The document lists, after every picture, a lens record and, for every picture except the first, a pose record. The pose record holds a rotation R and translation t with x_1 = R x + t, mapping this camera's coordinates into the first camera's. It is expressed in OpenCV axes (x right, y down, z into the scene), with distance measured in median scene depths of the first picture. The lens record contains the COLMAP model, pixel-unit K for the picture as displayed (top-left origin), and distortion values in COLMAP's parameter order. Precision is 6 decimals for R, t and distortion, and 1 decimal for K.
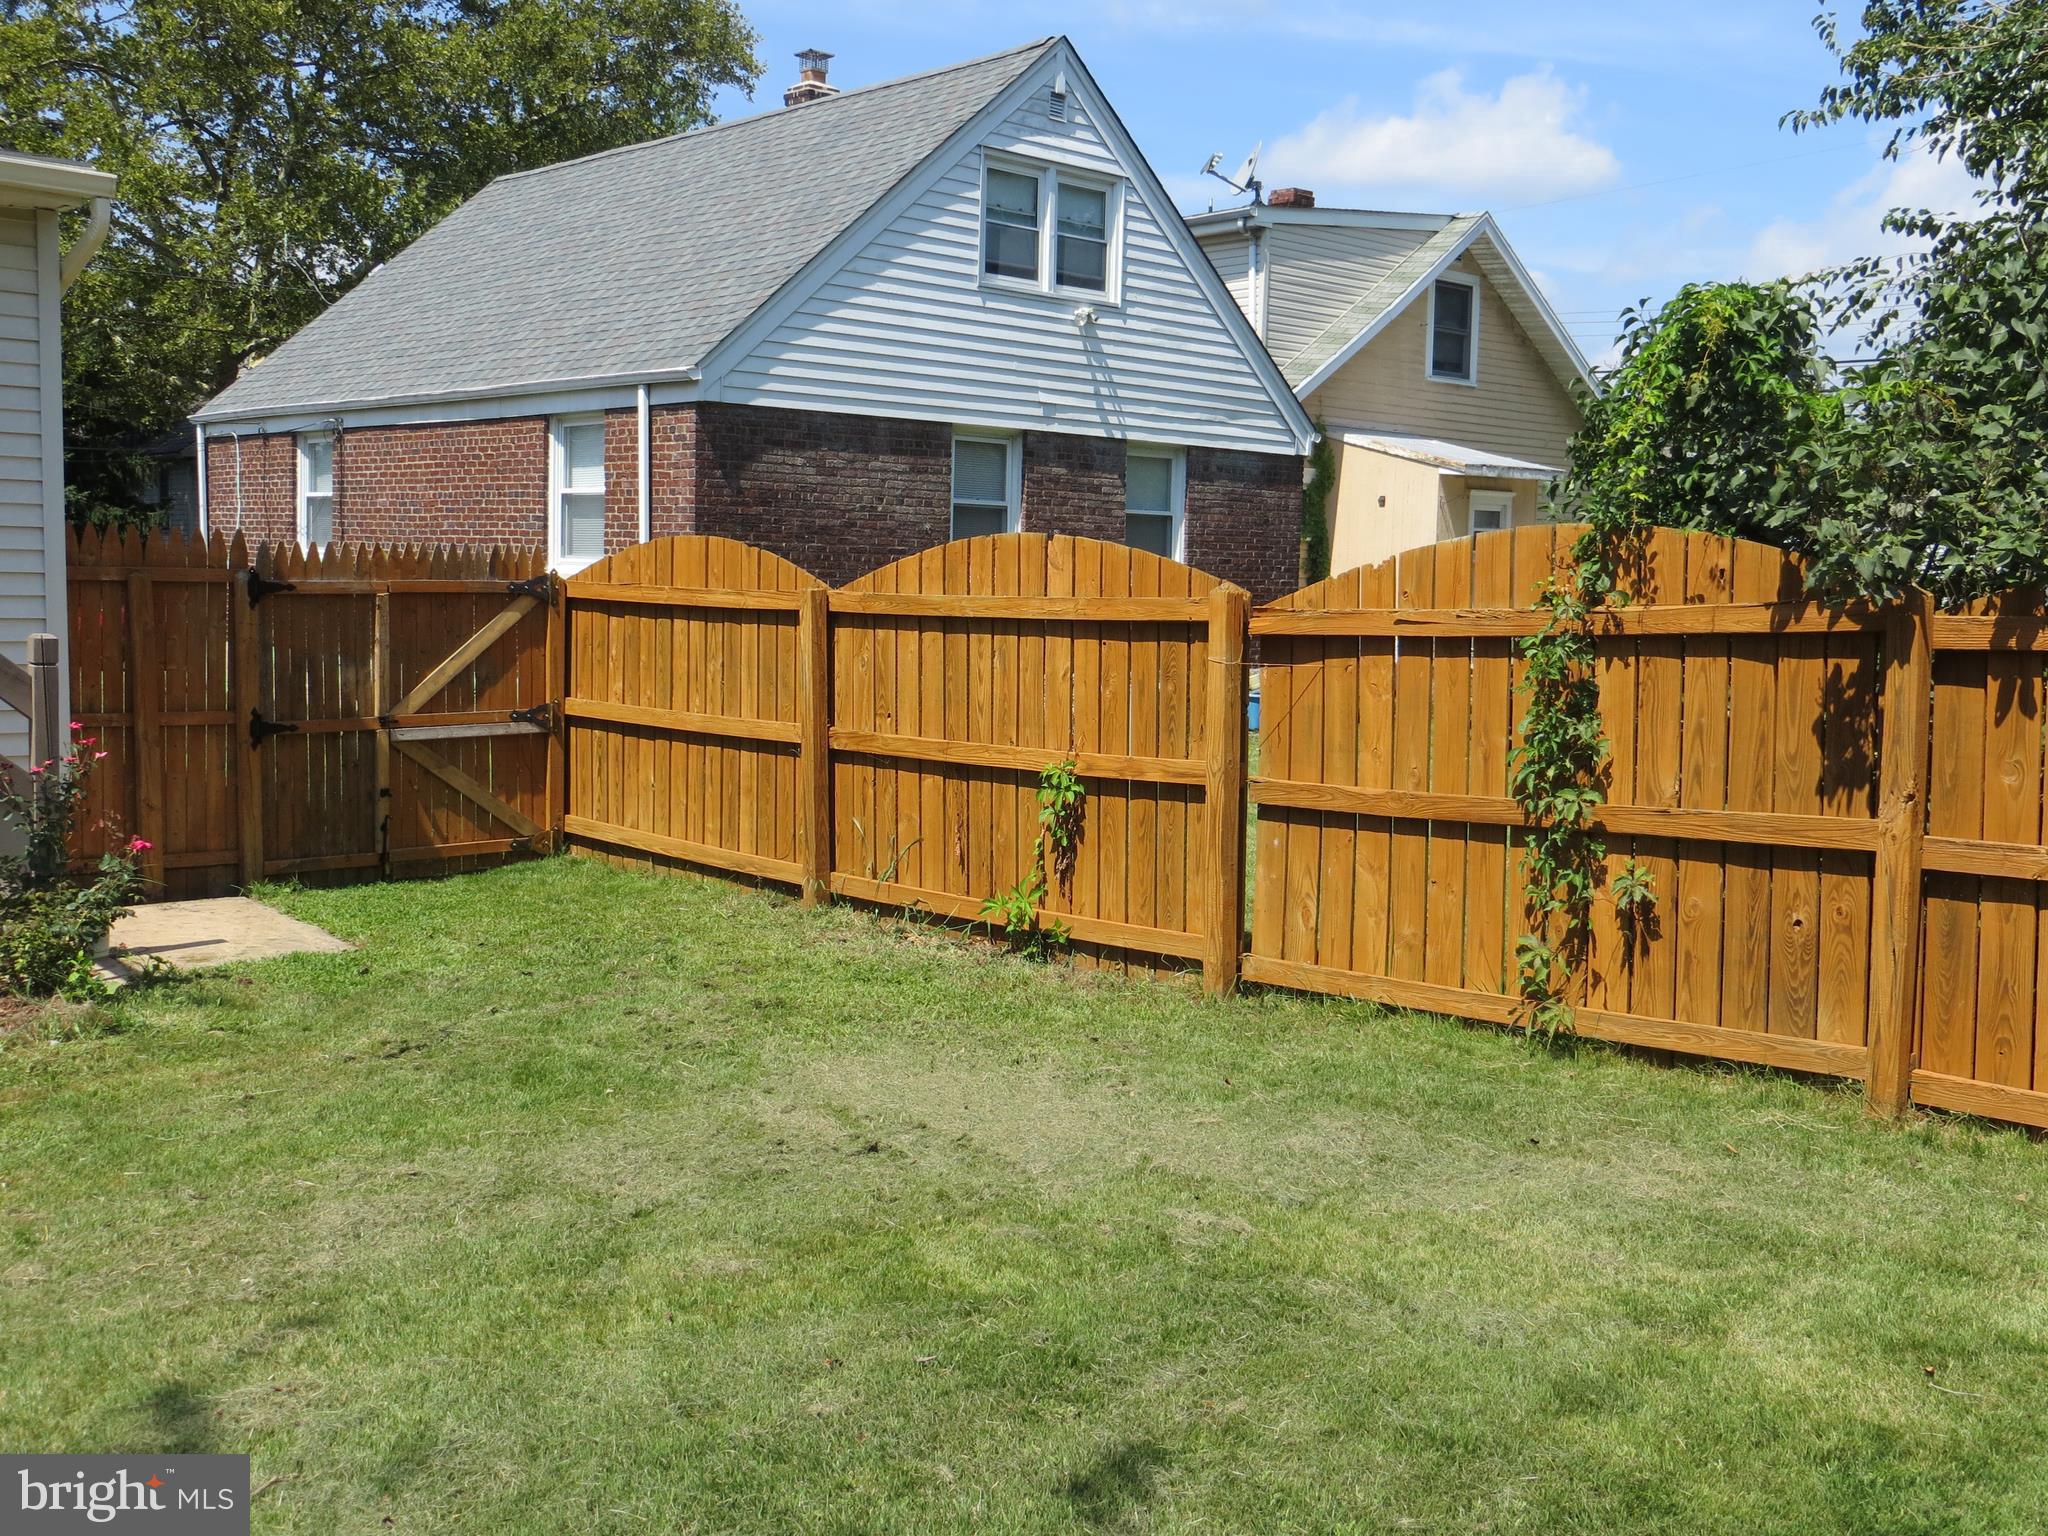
lens RADIAL K [[1960.9, 0, 1024.0], [0, 1960.9, 768.0], [0, 0, 1]] dist [-0.000666, -0.018721]
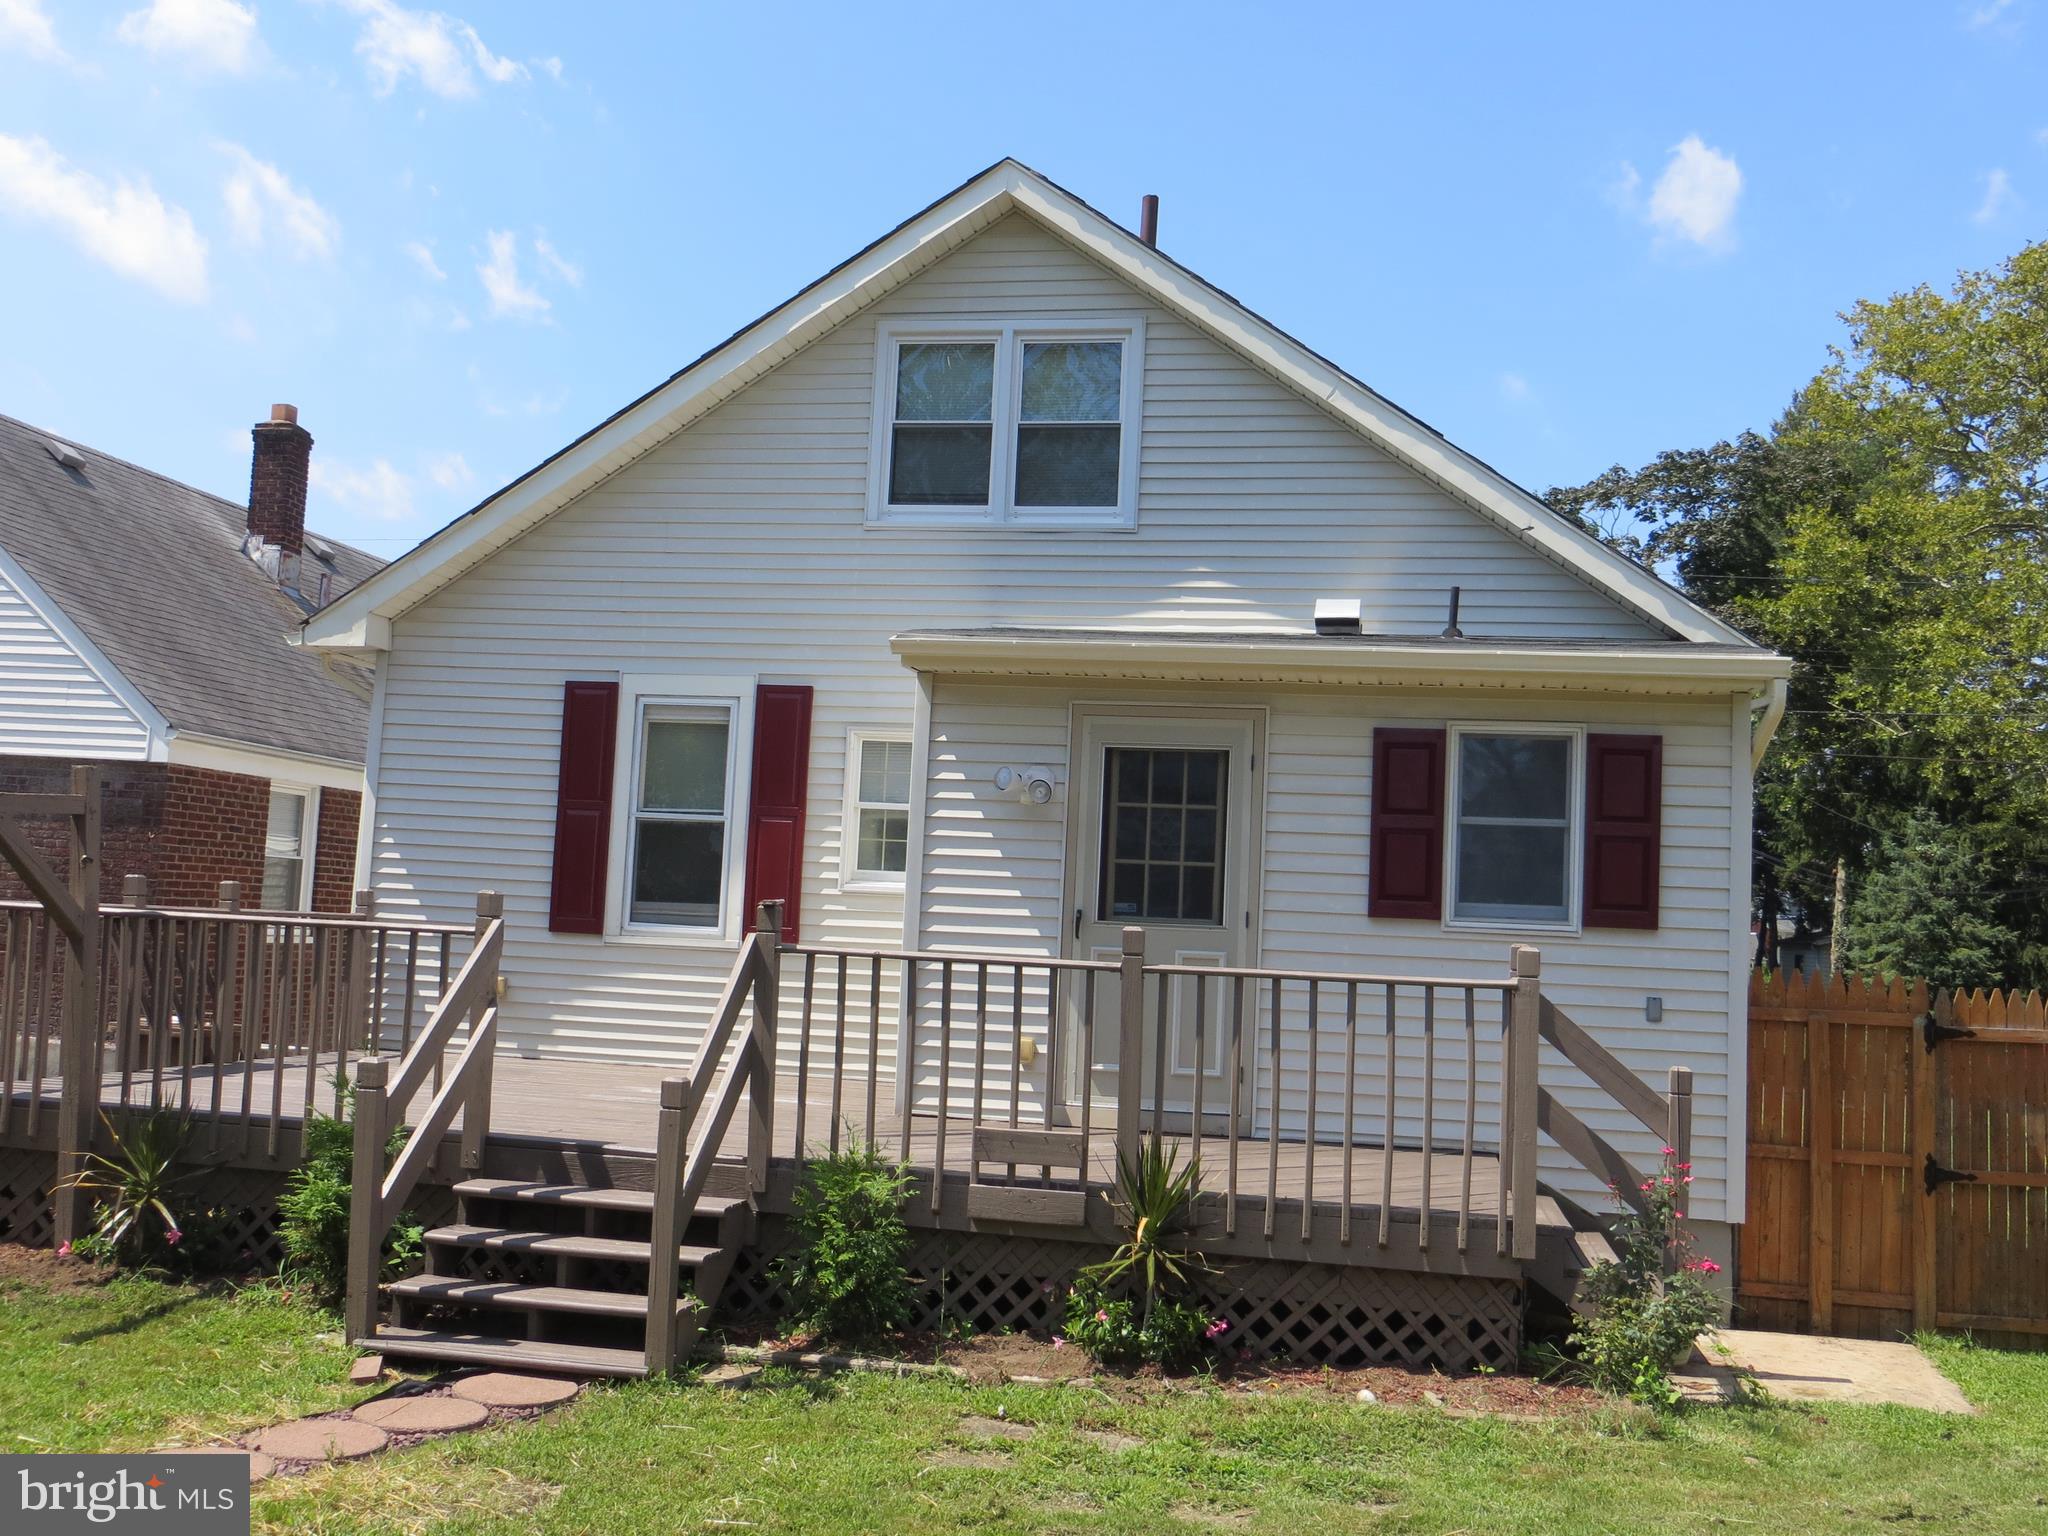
lens RADIAL K [[1960.9, 0, 1024.0], [0, 1960.9, 768.0], [0, 0, 1]] dist [-0.000666, -0.018721]
pose [[0.586893, -0.069549, -0.806672, 0.159254], [-0.109823, 0.980258, -0.164417, -0.008222], [0.802182, 0.185086, 0.567668, 0.022066]]
